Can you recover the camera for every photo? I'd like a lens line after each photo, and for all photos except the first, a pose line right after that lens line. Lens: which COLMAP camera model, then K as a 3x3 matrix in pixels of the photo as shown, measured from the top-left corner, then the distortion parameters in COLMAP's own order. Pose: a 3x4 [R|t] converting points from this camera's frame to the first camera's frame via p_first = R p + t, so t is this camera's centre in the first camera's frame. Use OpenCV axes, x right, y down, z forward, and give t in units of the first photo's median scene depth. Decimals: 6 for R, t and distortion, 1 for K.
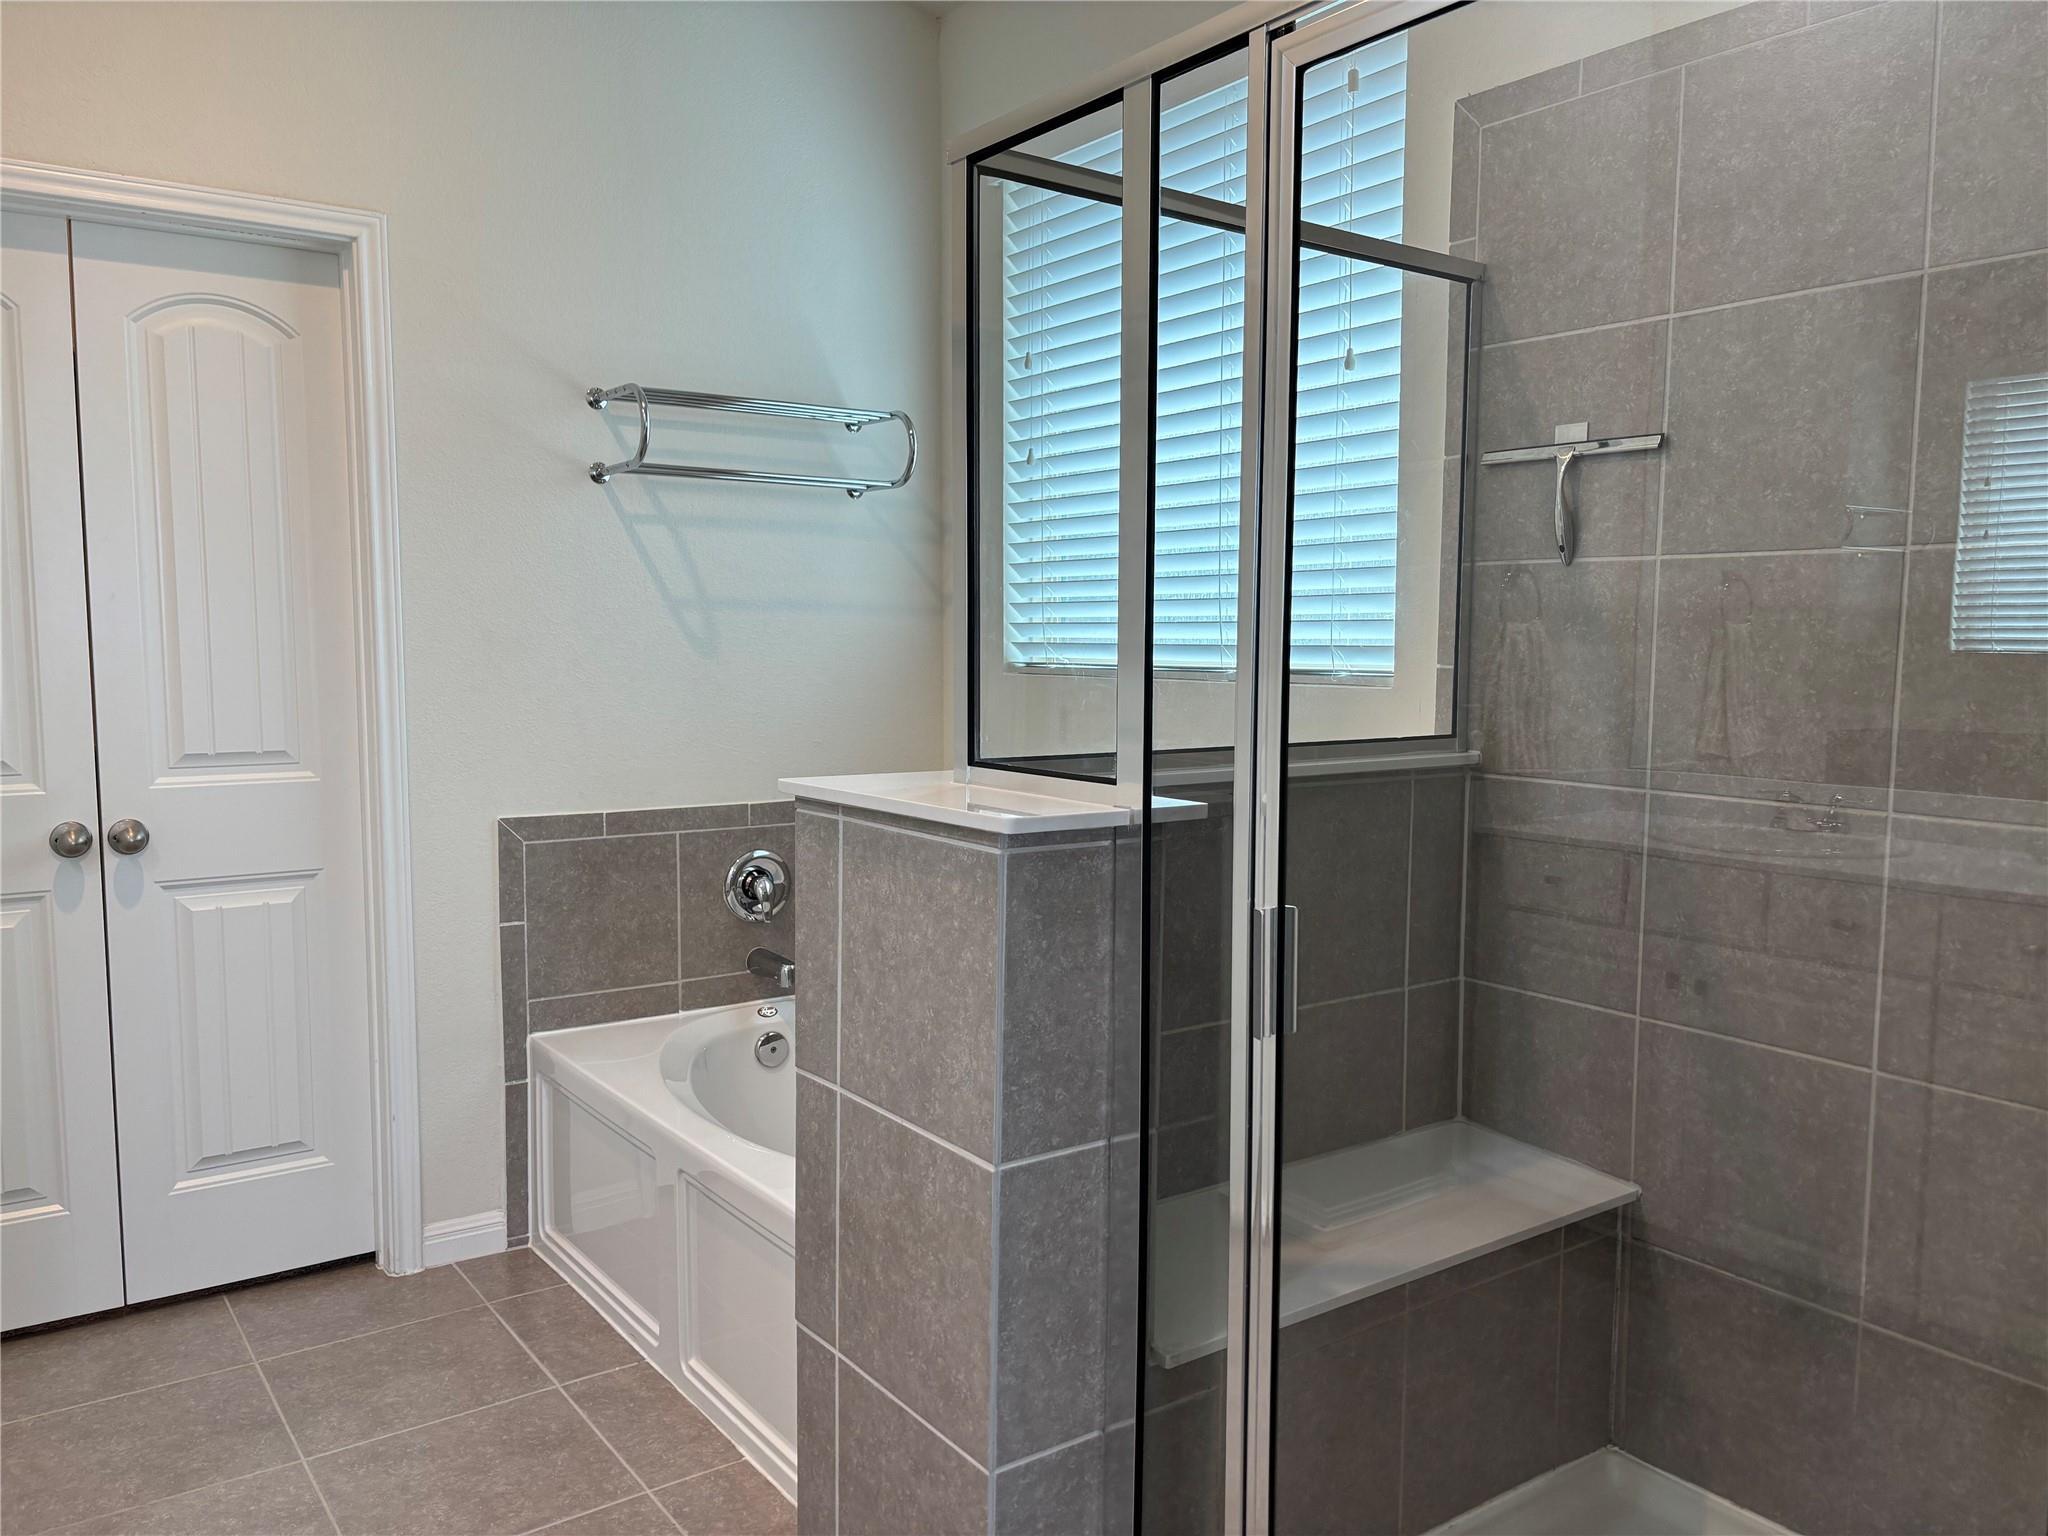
lens RADIAL K [[1545.2, 0, 1022.1], [0, 1545.2, 780.6], [0, 0, 1]] dist [0.006577, -0.002543]
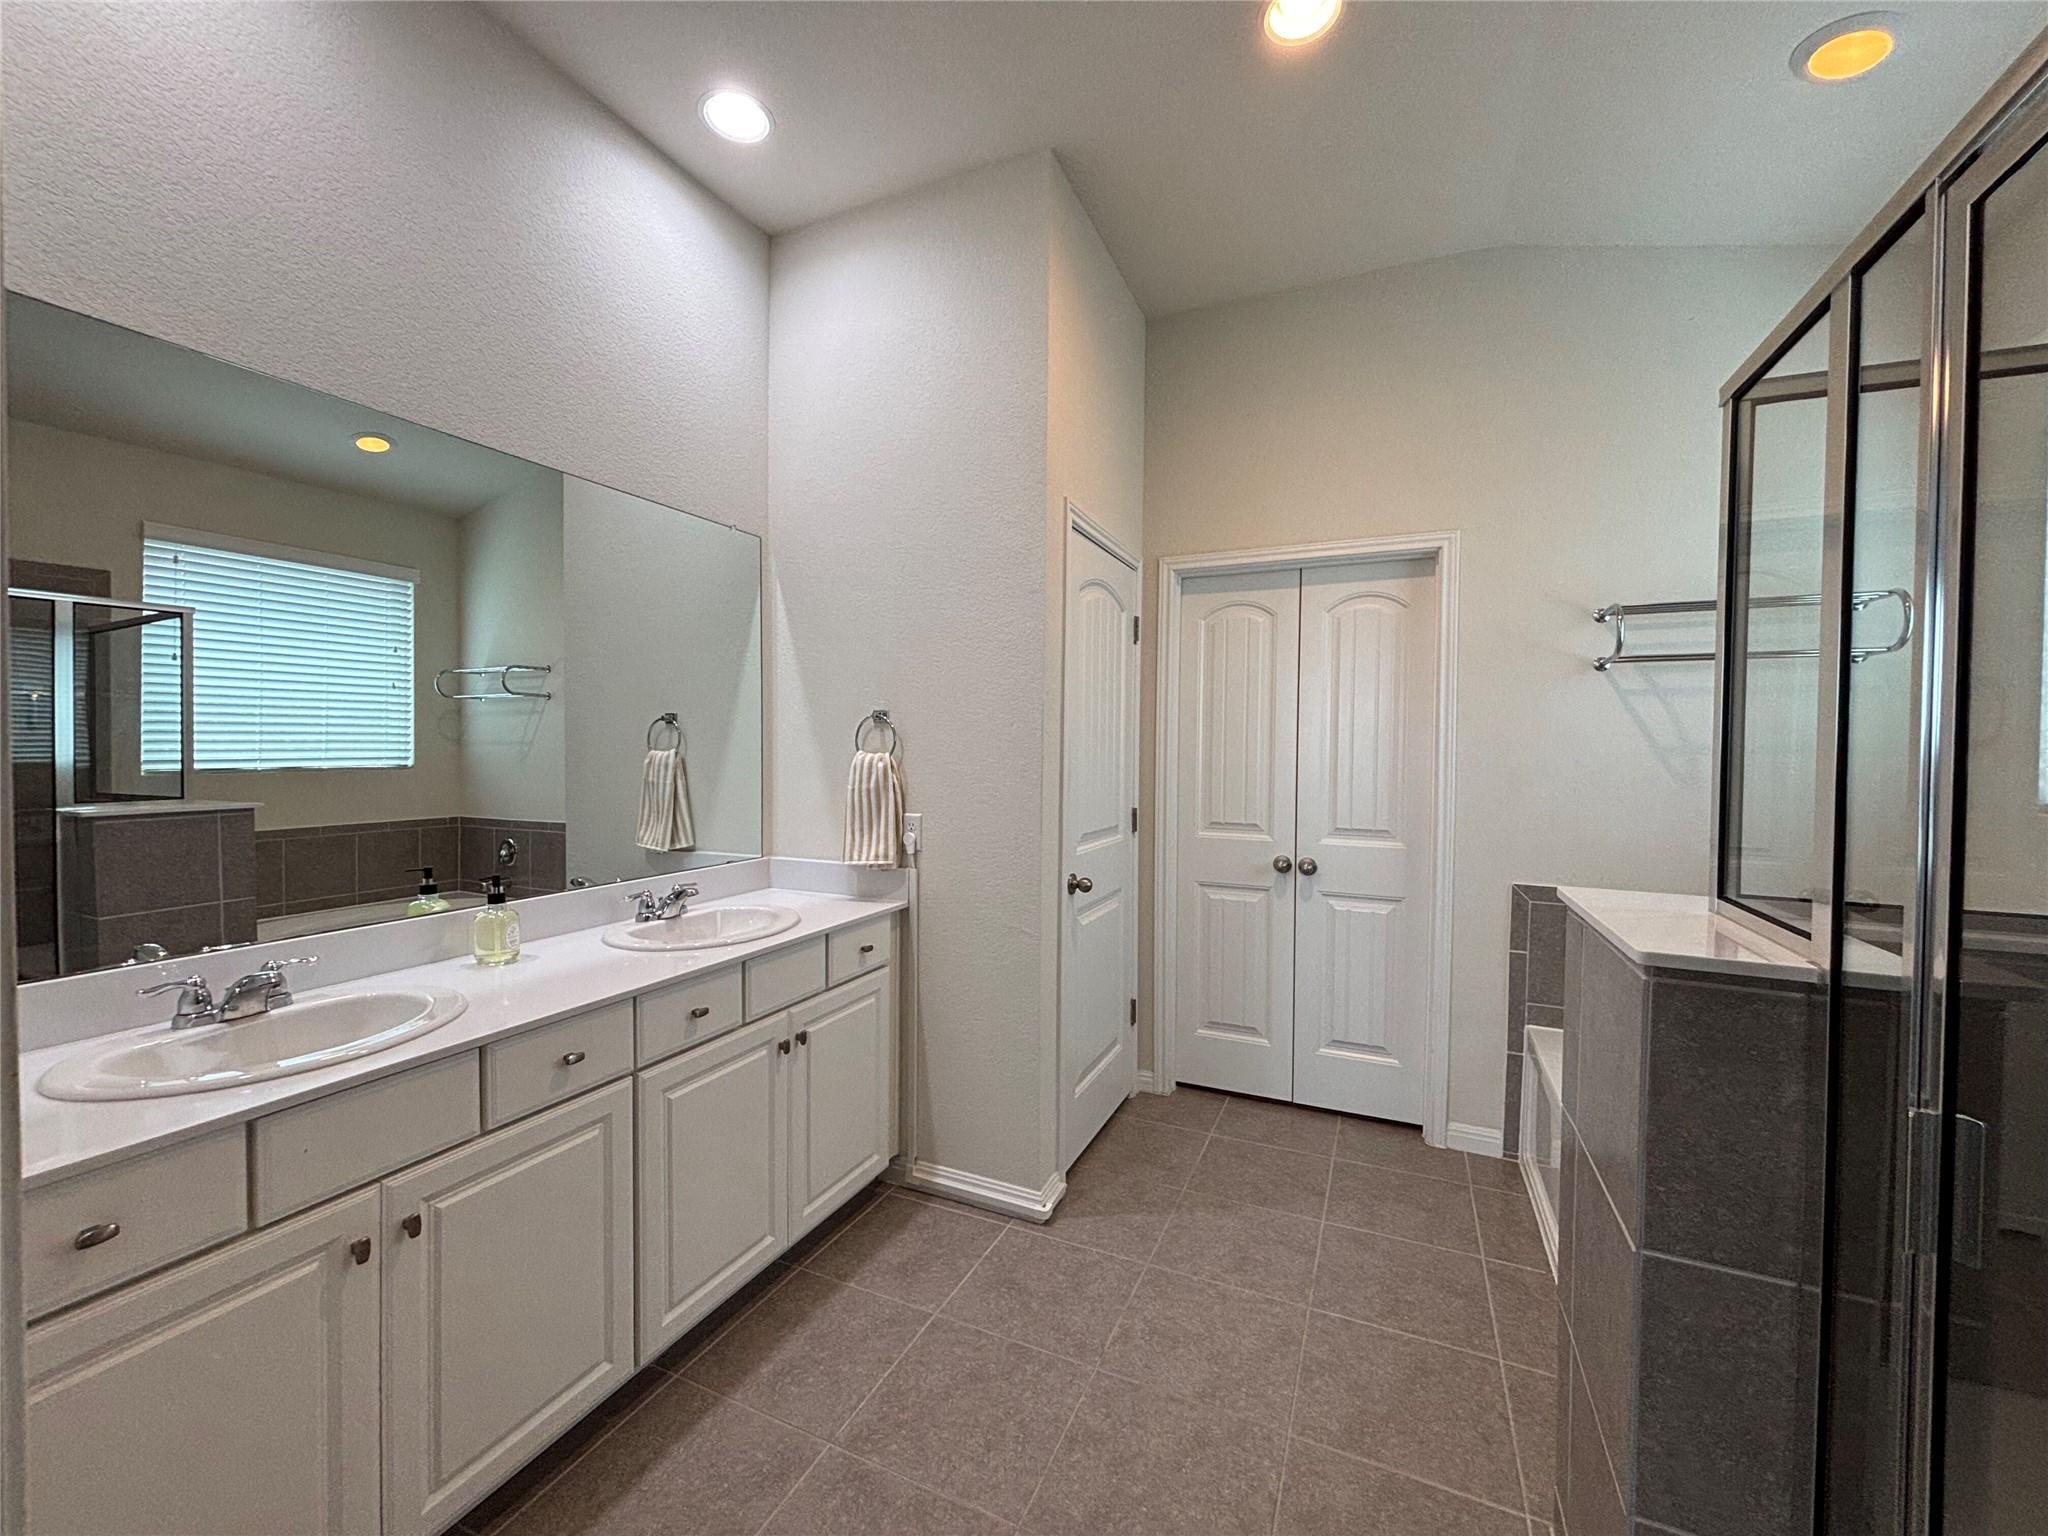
lens RADIAL K [[816.3, 0, 1022.6], [0, 816.3, 763.8], [0, 0, 1]] dist [-0.002332, -0.000312]
pose [[0.496861, 0.016822, -0.867667, 0.148373], [-0.089467, 0.995478, -0.031933, -0.028335], [0.863206, 0.093494, 0.496119, 0.137958]]
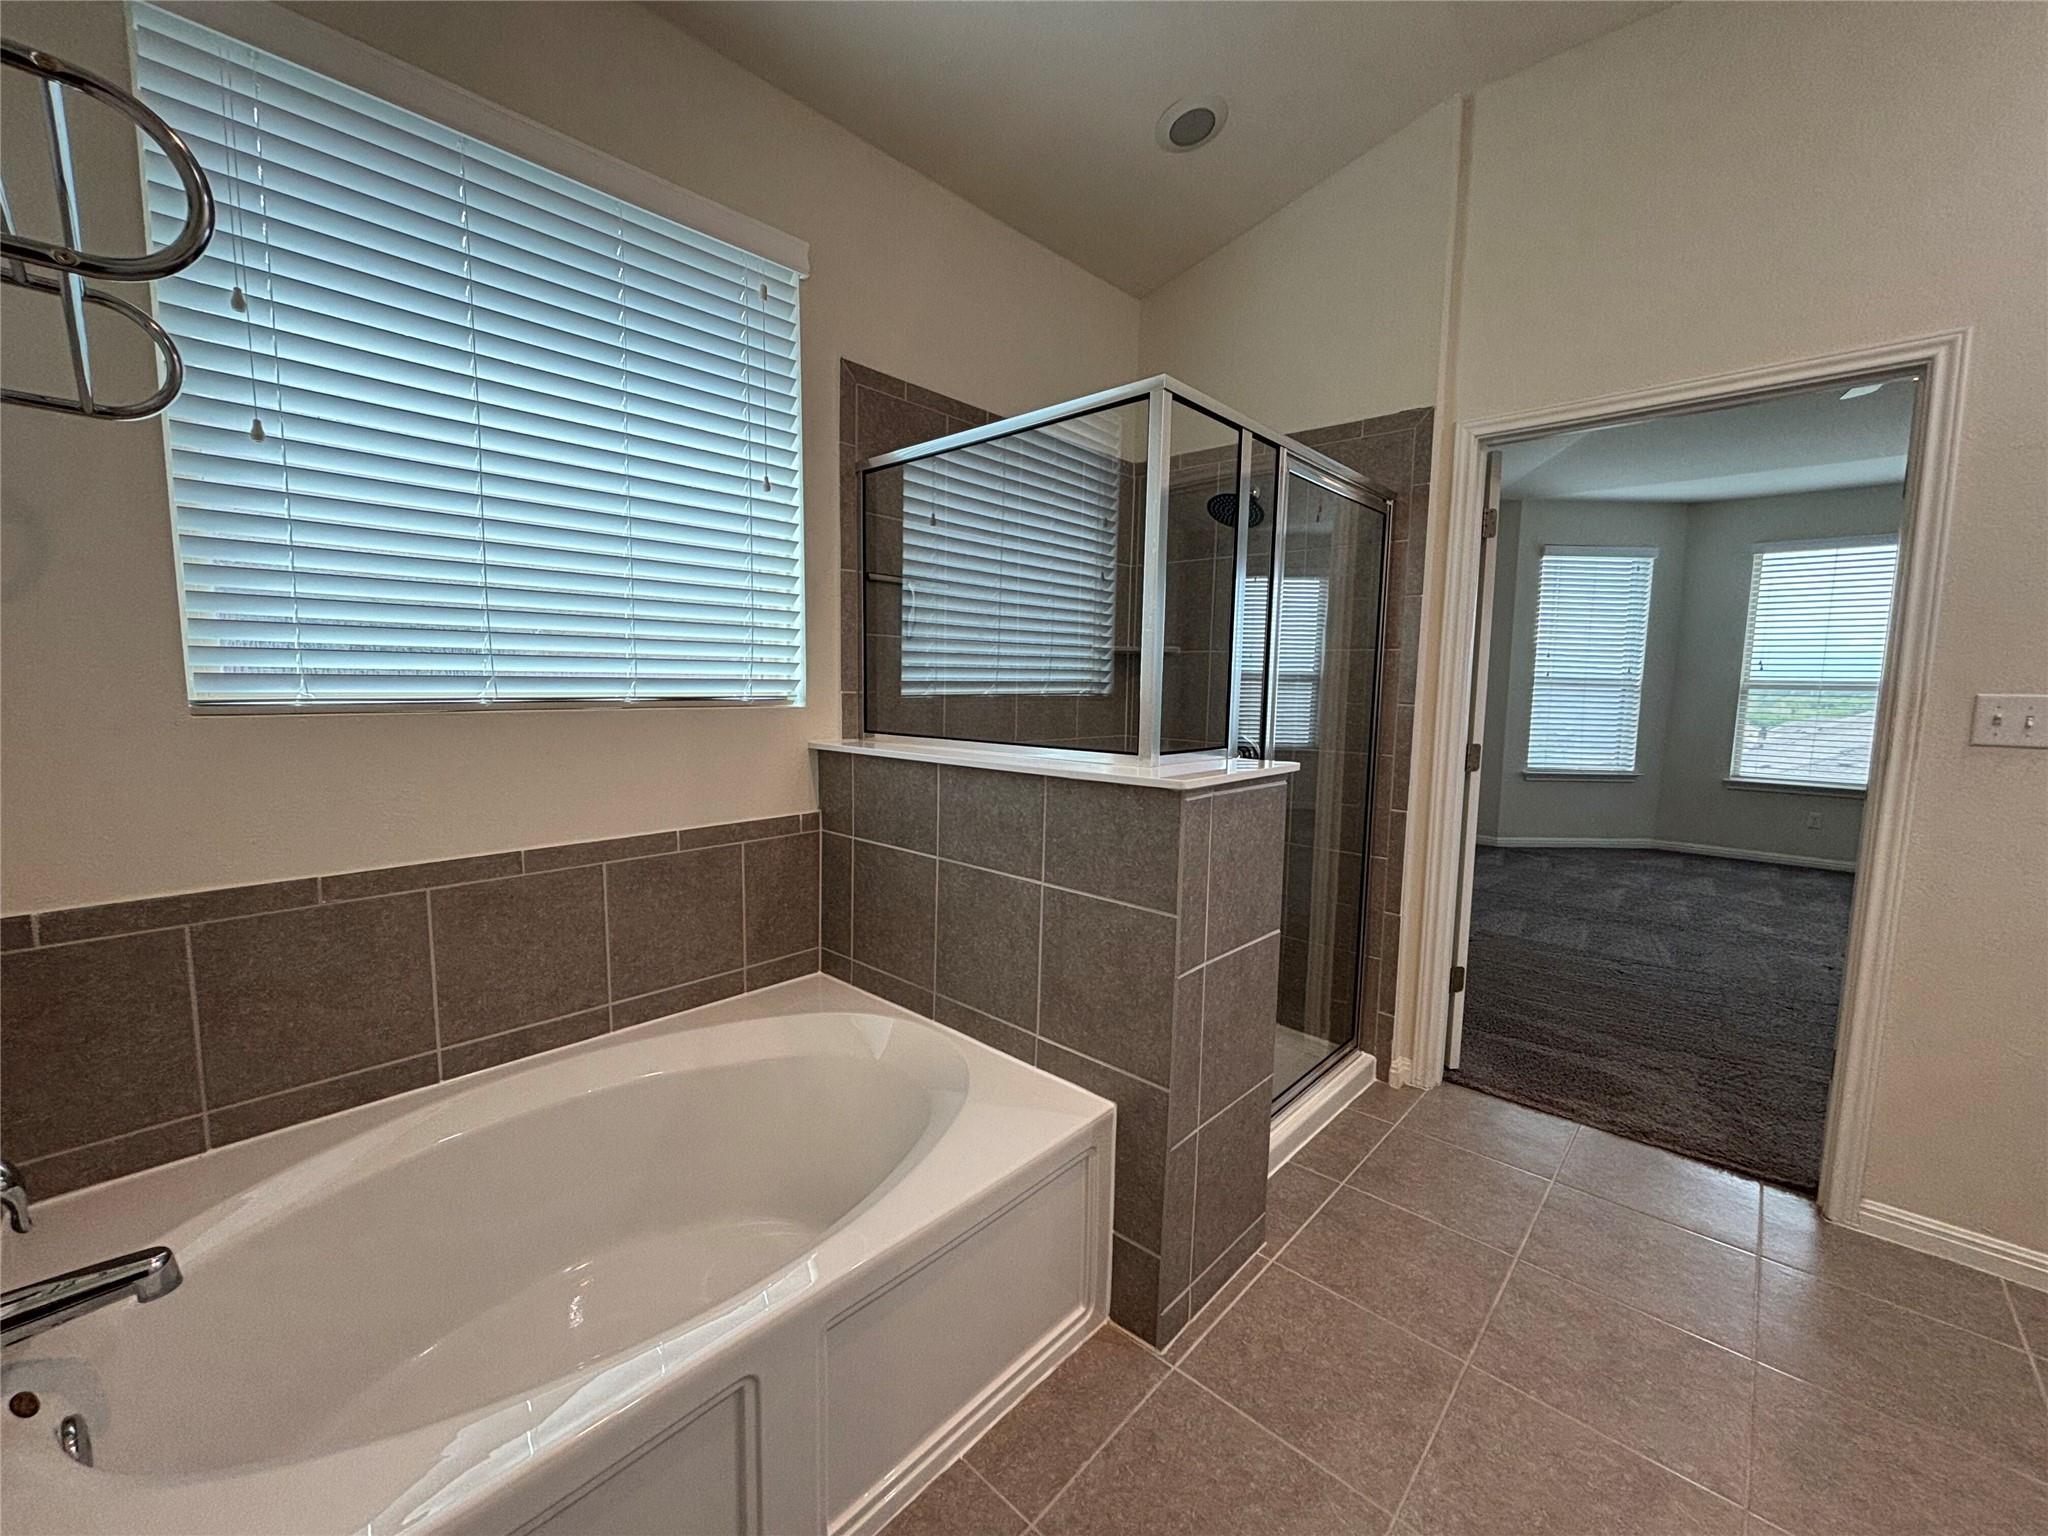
lens RADIAL K [[816.3, 0, 1022.6], [0, 816.3, 763.8], [0, 0, 1]] dist [-0.002332, -0.000312]
pose [[-0.192635, -0.106123, 0.975515, -0.605061], [0.071124, 0.990010, 0.121745, -0.084656], [-0.978689, 0.092835, -0.183163, 0.895981]]
